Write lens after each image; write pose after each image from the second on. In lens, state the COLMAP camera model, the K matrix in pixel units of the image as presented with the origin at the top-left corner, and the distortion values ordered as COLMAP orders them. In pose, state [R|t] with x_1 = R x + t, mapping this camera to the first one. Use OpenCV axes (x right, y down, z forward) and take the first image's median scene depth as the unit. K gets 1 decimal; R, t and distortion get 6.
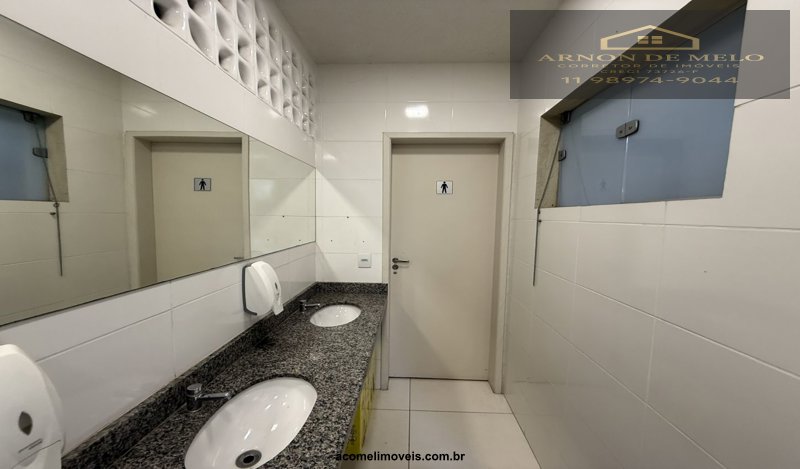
lens RADIAL K [[318.1, 0, 395.7], [0, 318.1, 246.3], [0, 0, 1]] dist [0.002670, 0.000781]
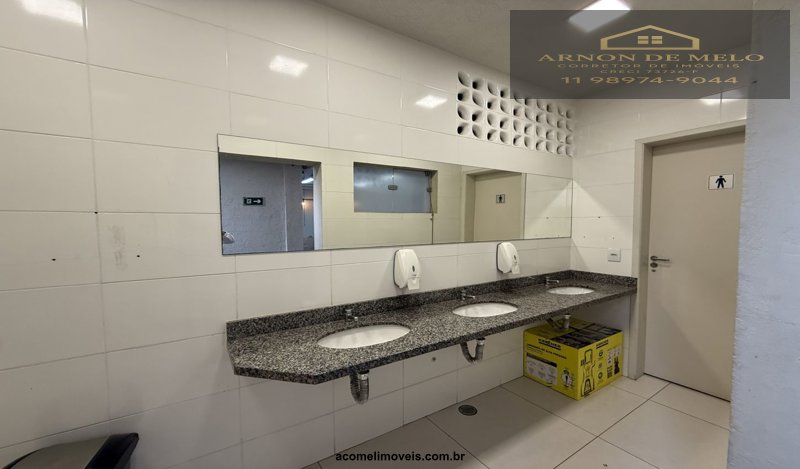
lens RADIAL K [[318.1, 0, 396.1], [0, 318.1, 237.6], [0, 0, 1]] dist [0.002670, 0.000781]
pose [[0.579823, 0.023708, -0.814397, 0.373594], [-0.069859, 0.997342, -0.020703, 0.060805], [0.811742, 0.068897, 0.579938, -0.288062]]
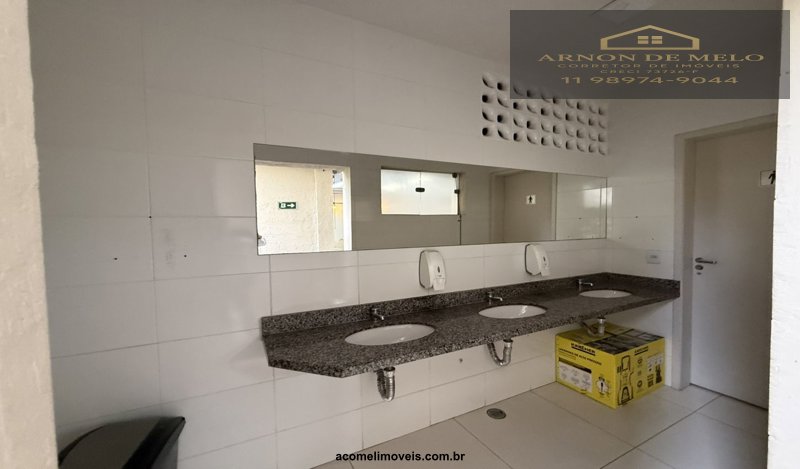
lens RADIAL K [[318.1, 0, 397.4], [0, 318.1, 235.4], [0, 0, 1]] dist [0.002670, 0.000781]
pose [[0.502305, 0.007726, -0.864656, 0.397049], [-0.067669, 0.997245, -0.030401, 0.064157], [0.862039, 0.073781, 0.501444, -0.287660]]
